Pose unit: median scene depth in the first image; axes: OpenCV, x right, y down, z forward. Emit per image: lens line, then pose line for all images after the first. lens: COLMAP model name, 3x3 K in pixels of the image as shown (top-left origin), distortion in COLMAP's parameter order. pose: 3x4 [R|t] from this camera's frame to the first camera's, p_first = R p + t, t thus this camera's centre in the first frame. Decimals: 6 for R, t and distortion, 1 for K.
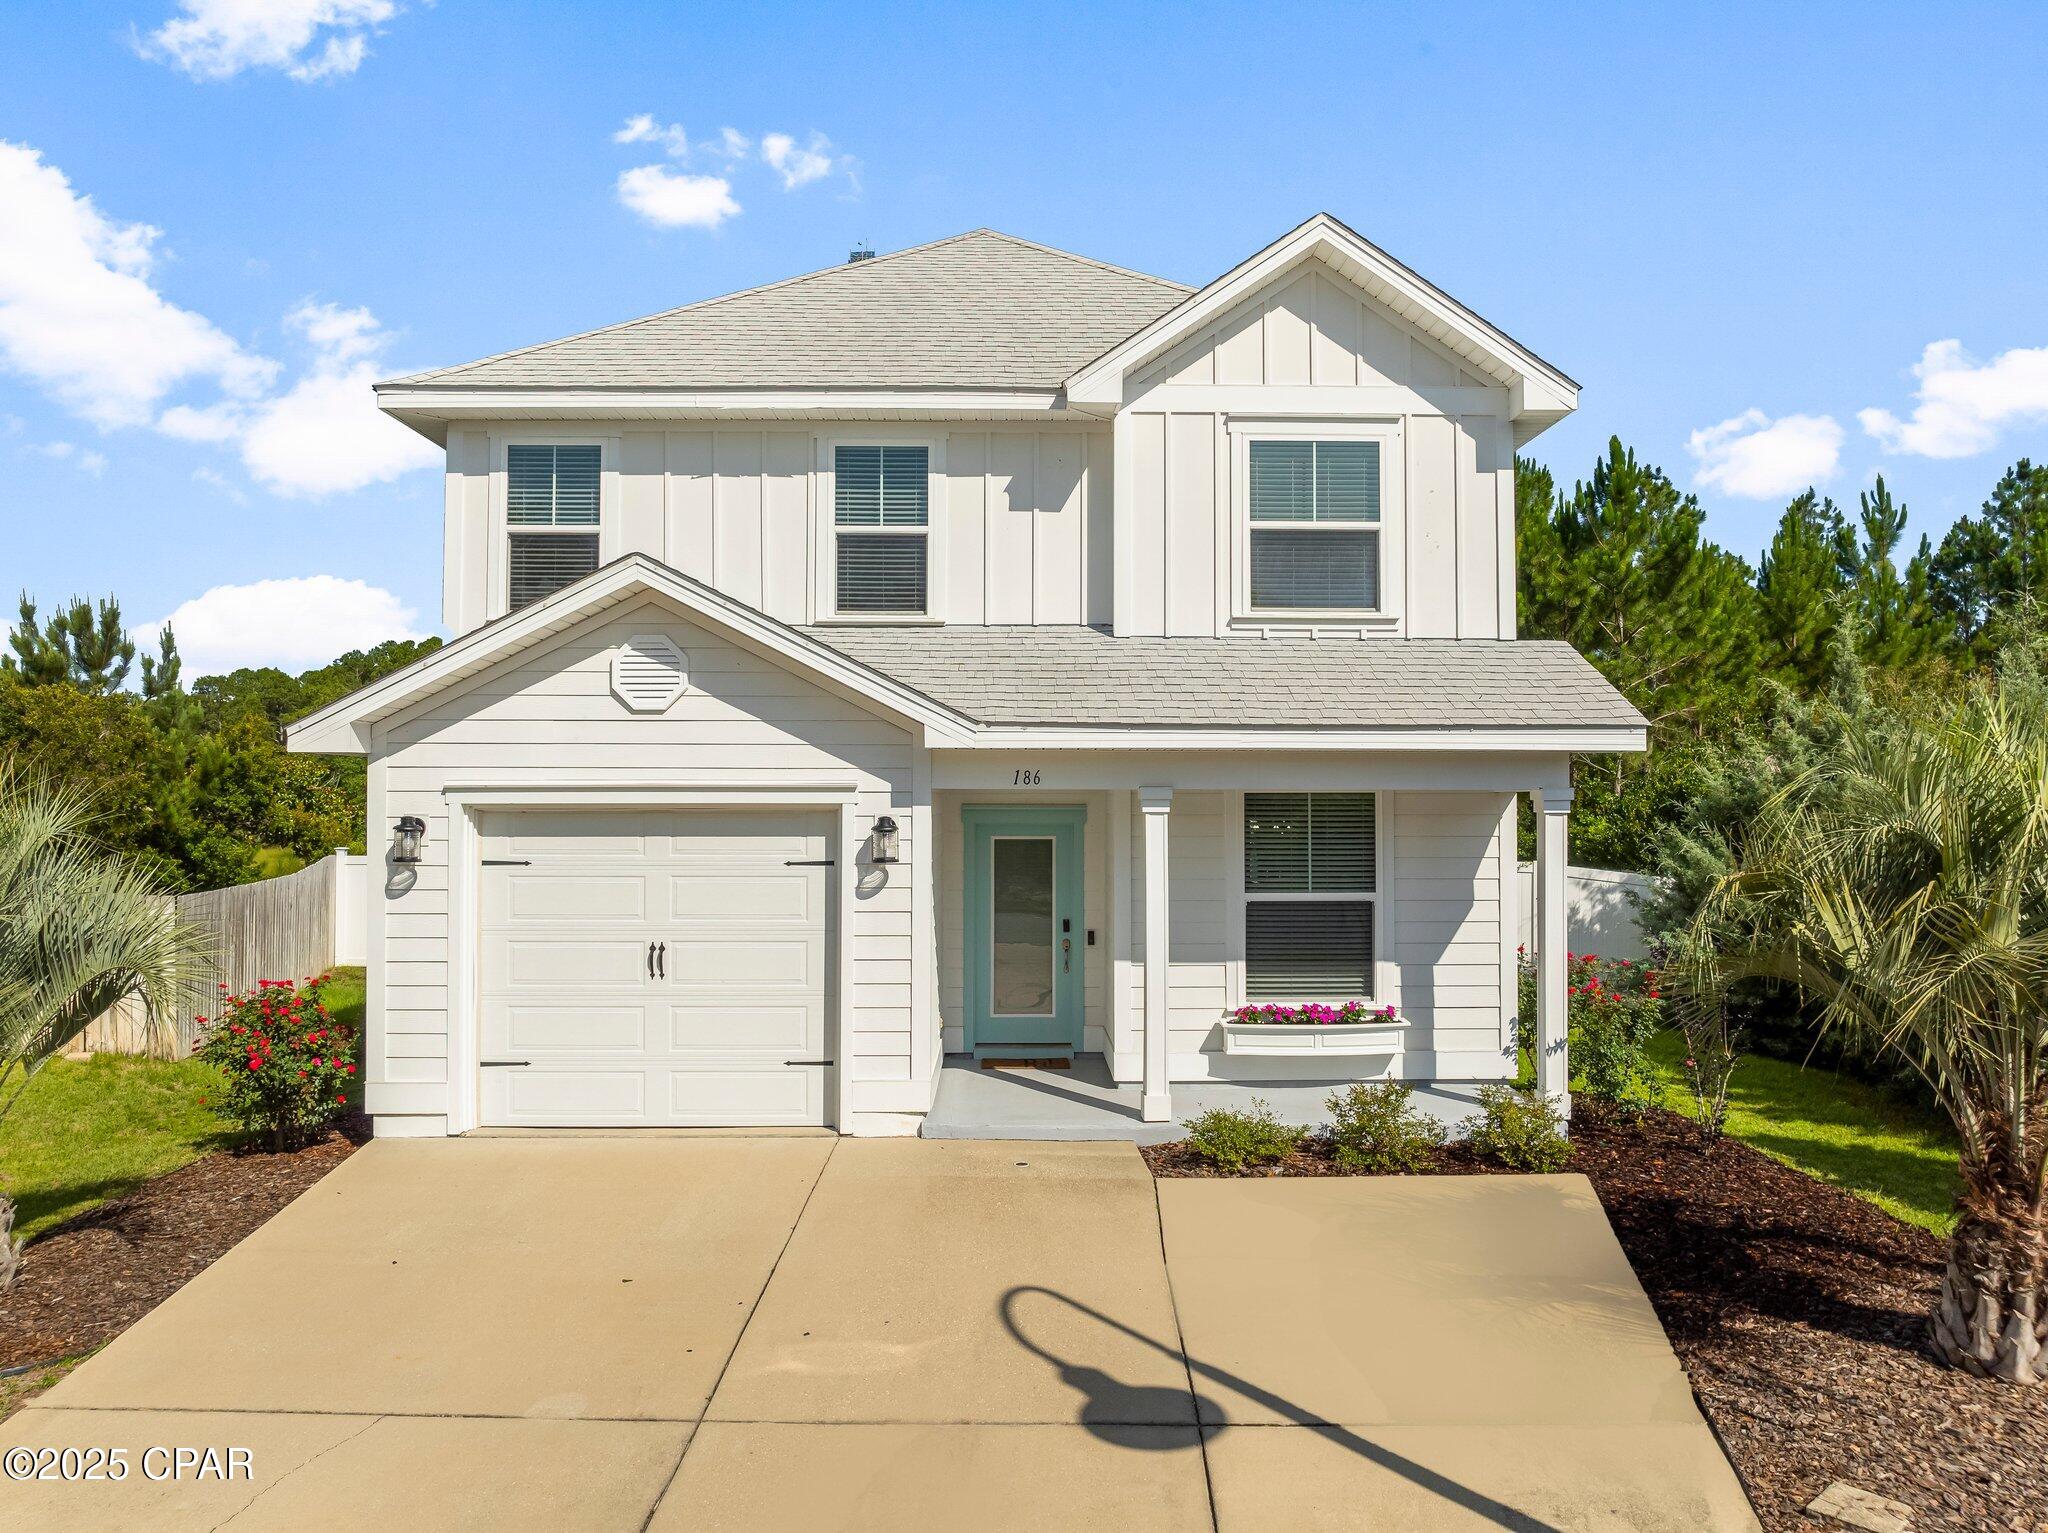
lens RADIAL K [[1452.0, 0, 1031.4], [0, 1452.0, 769.7], [0, 0, 1]] dist [-0.038168, 0.004252]
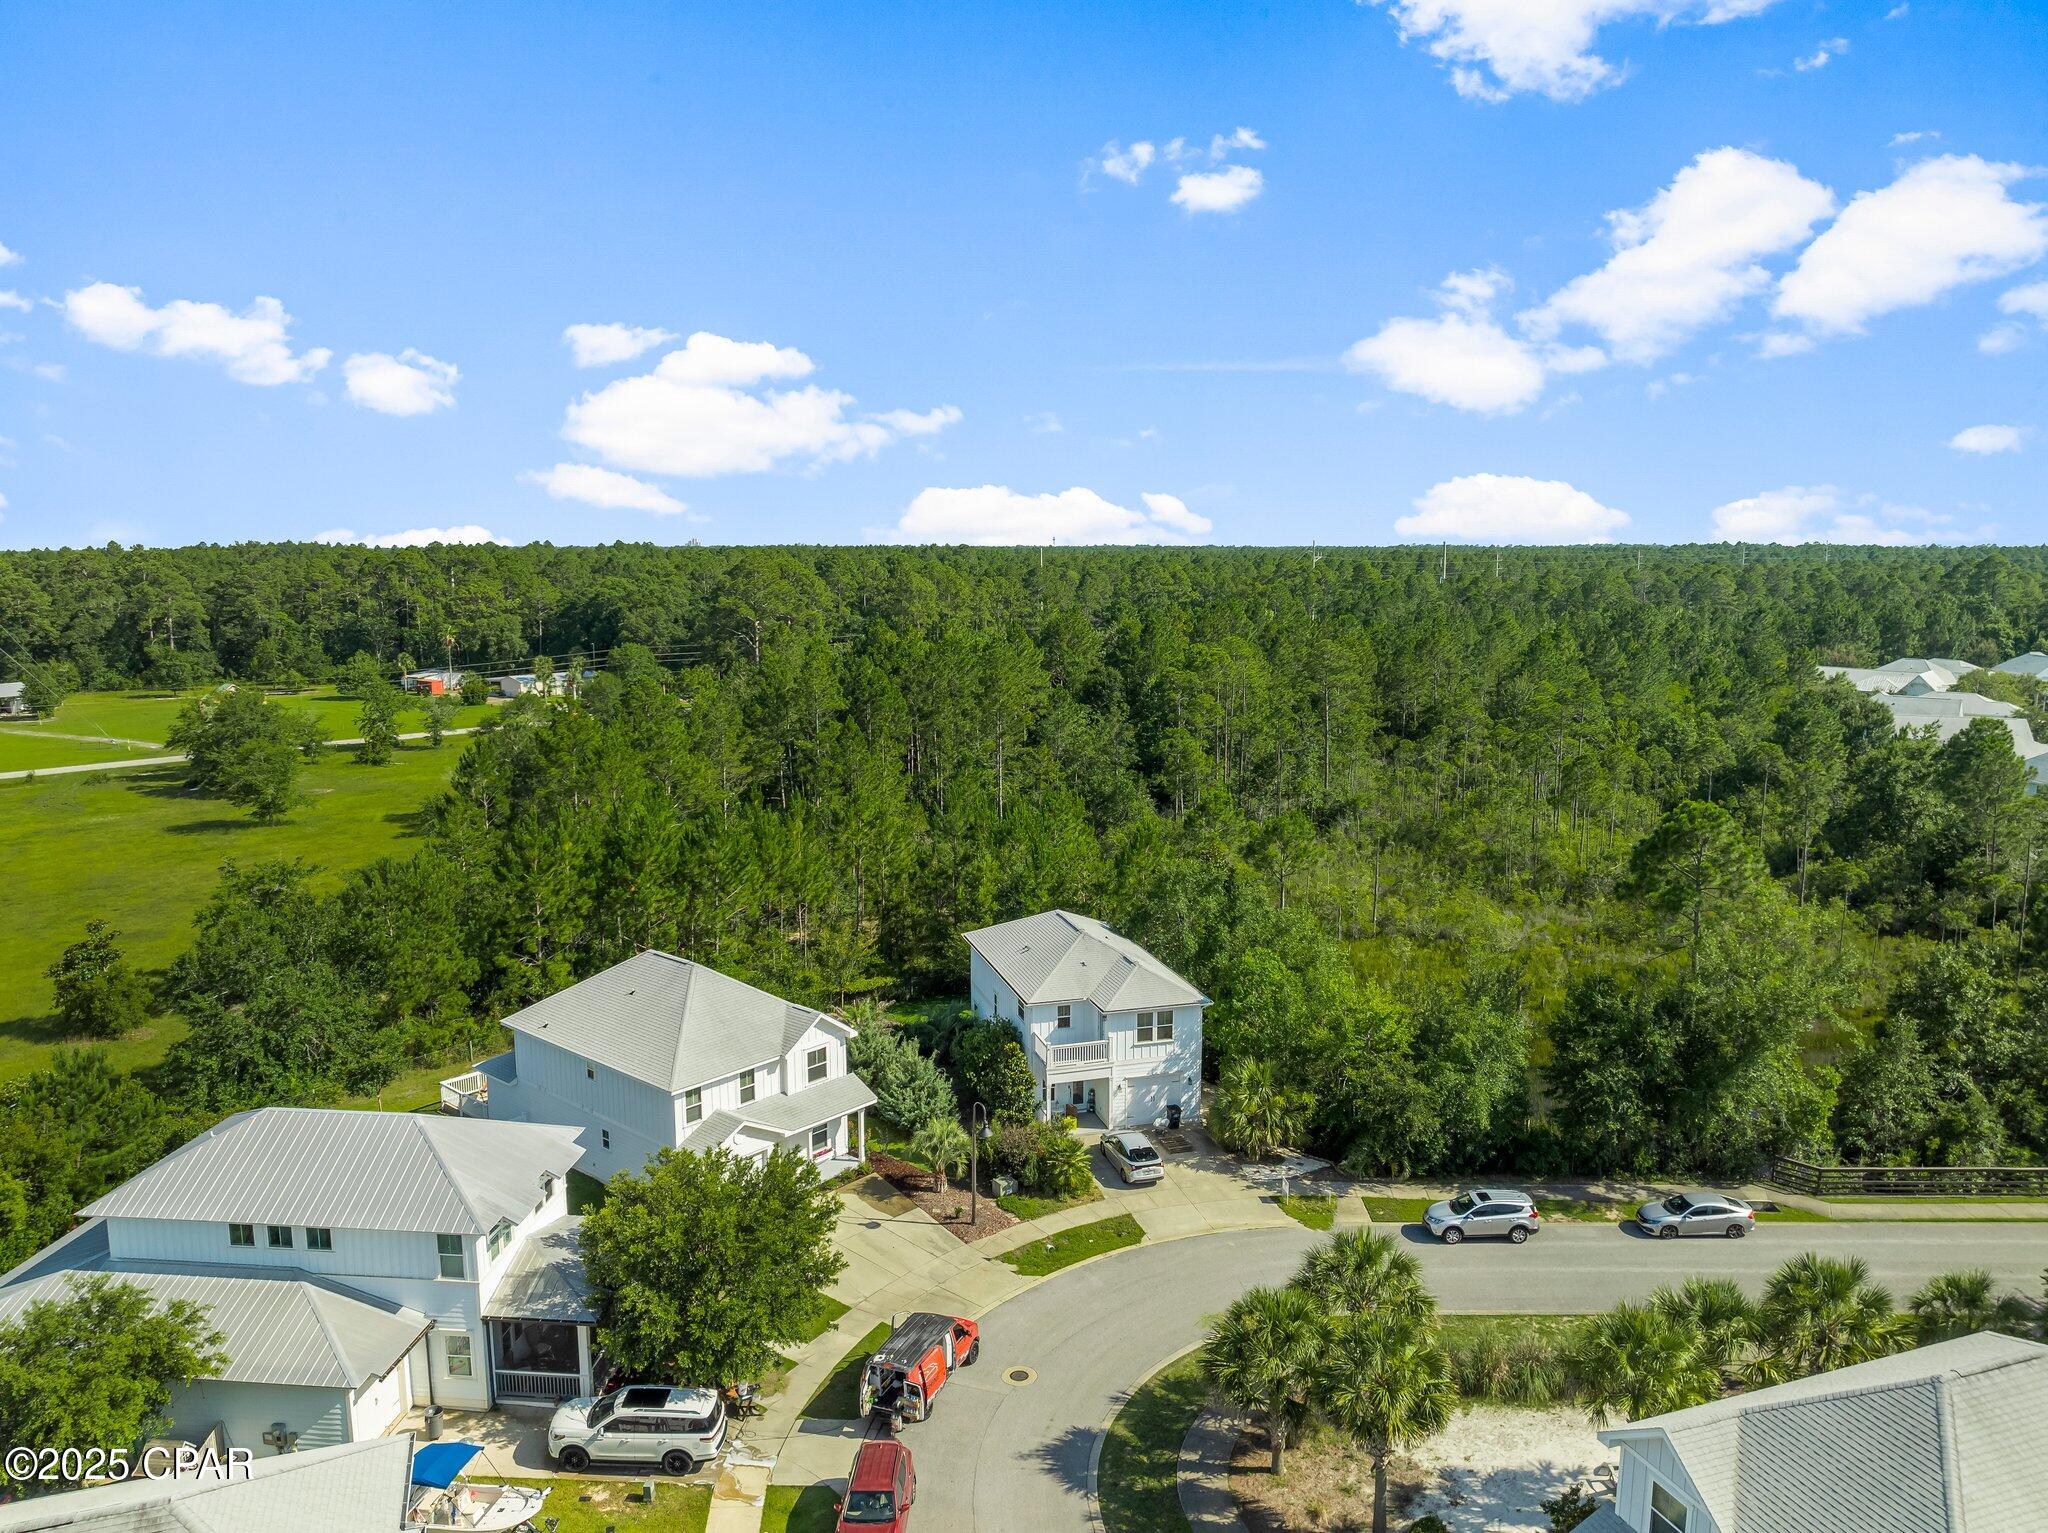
lens RADIAL K [[1462.5, 0, 1020.0], [0, 1462.5, 767.5], [0, 0, 1]] dist [-0.022385, -0.004044]
pose [[0.684667, -0.116888, 0.719423, -3.238643], [-0.008886, 0.985645, 0.168599, -2.310453], [-0.728802, -0.121827, 0.673799, -3.231375]]
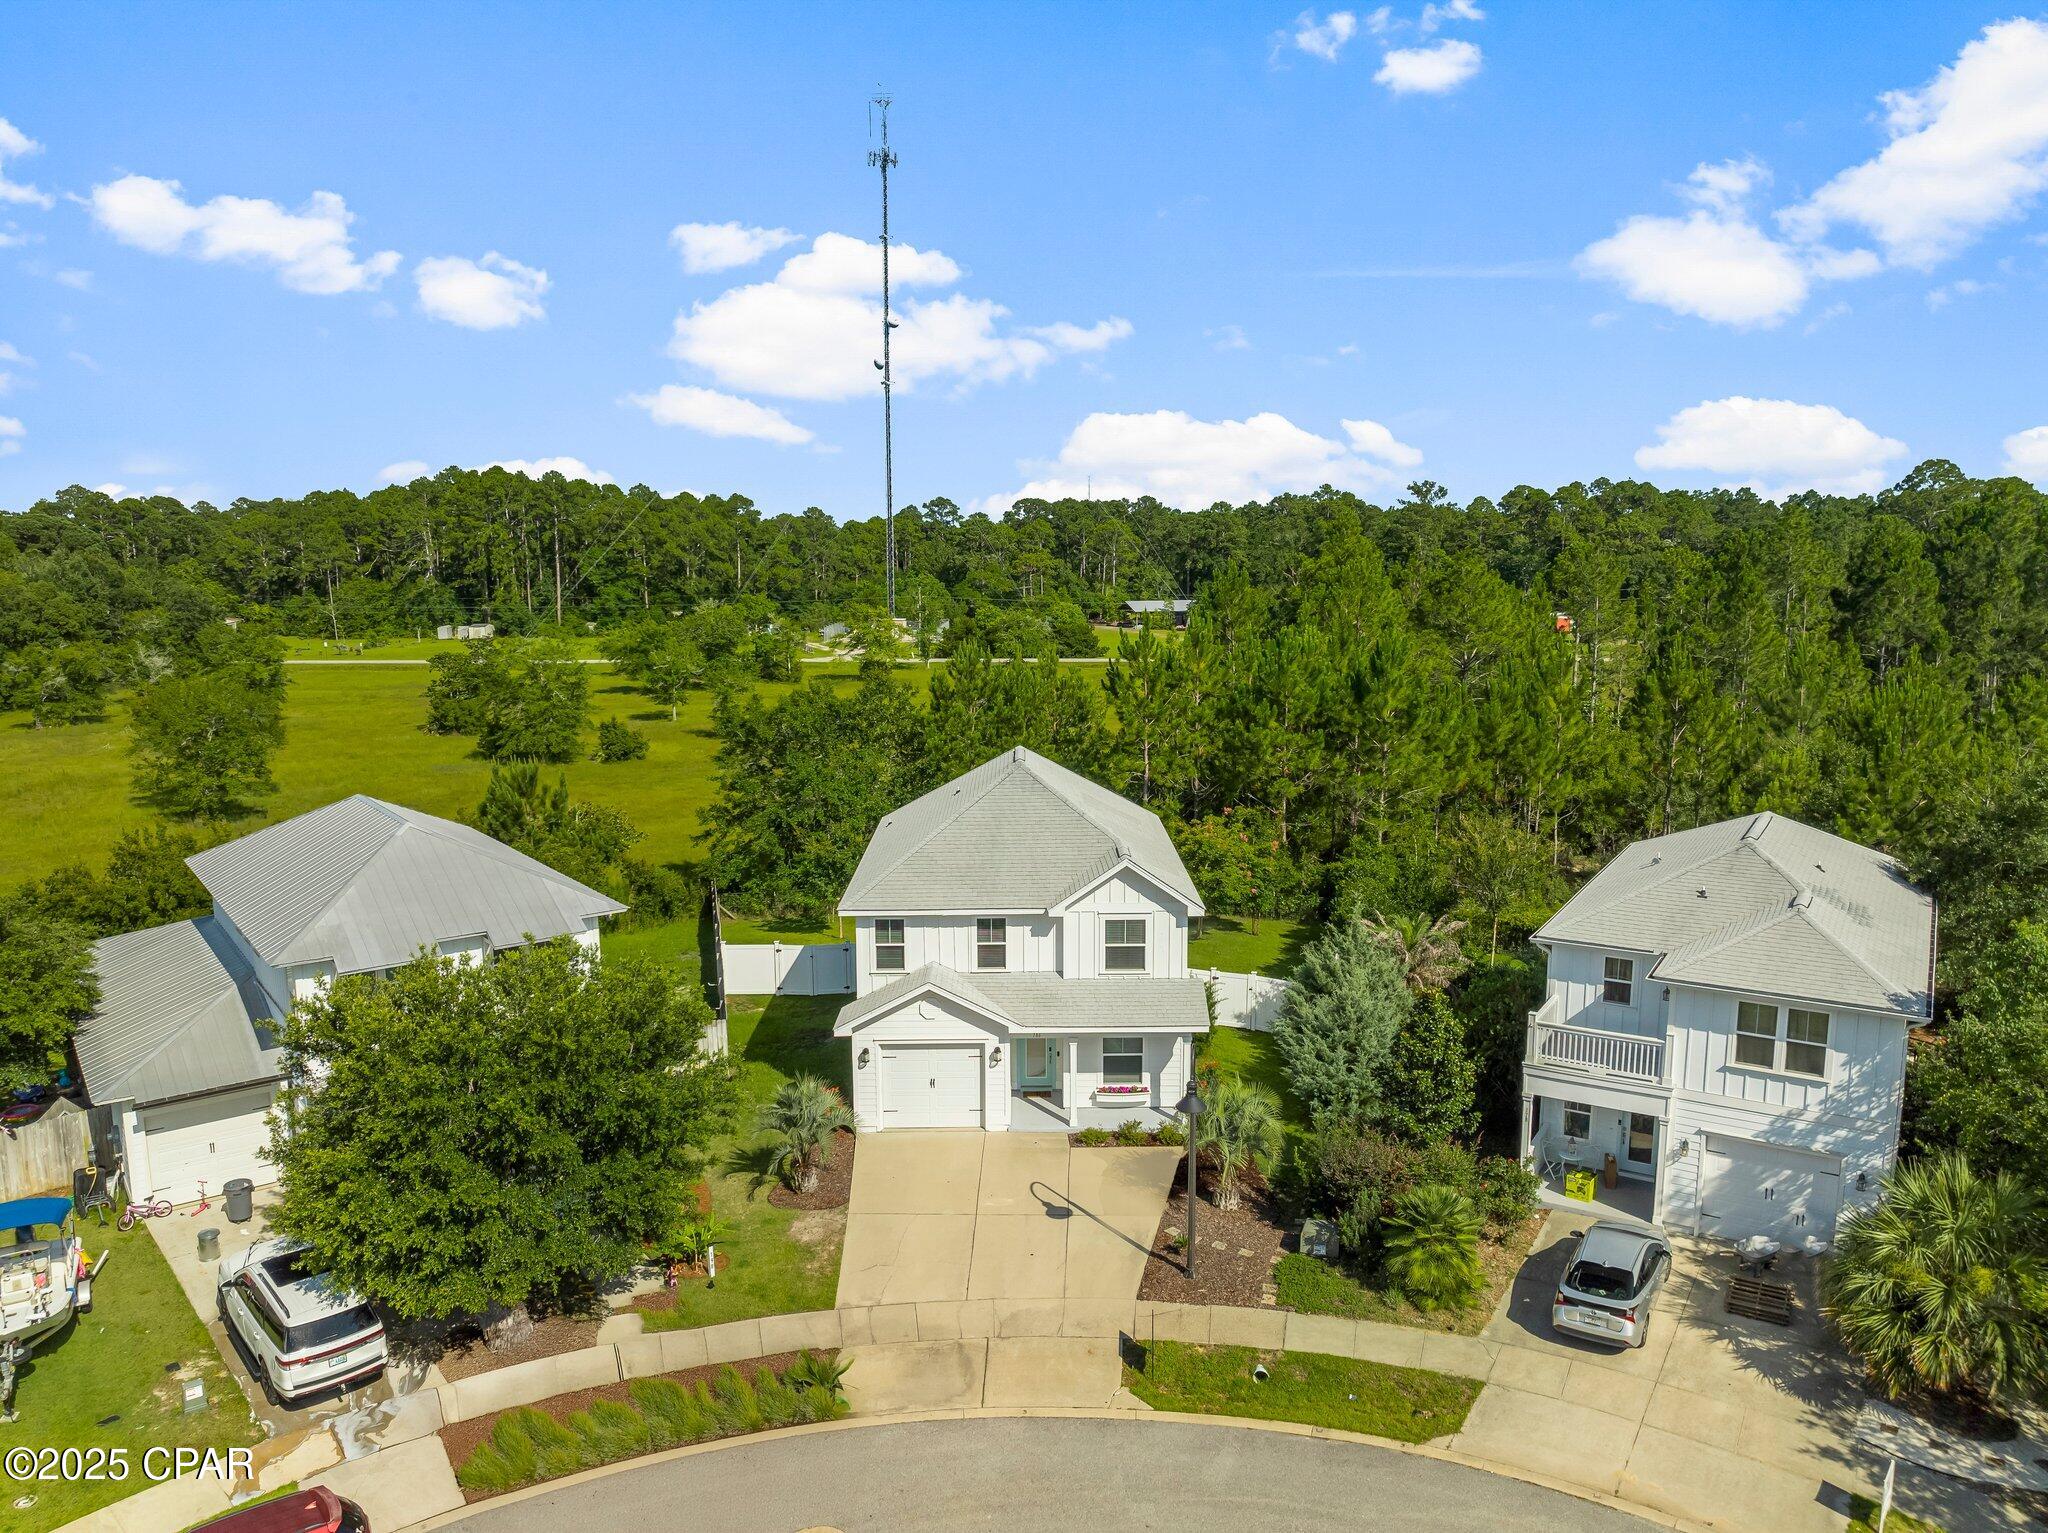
lens RADIAL K [[1462.5, 0, 1027.1], [0, 1462.5, 767.5], [0, 0, 1]] dist [-0.022385, -0.004044]
pose [[0.999867, -0.003842, -0.015879, 0.031325], [0.006569, 0.984473, 0.175413, -1.223775], [0.014959, -0.175494, 0.984367, -2.324802]]
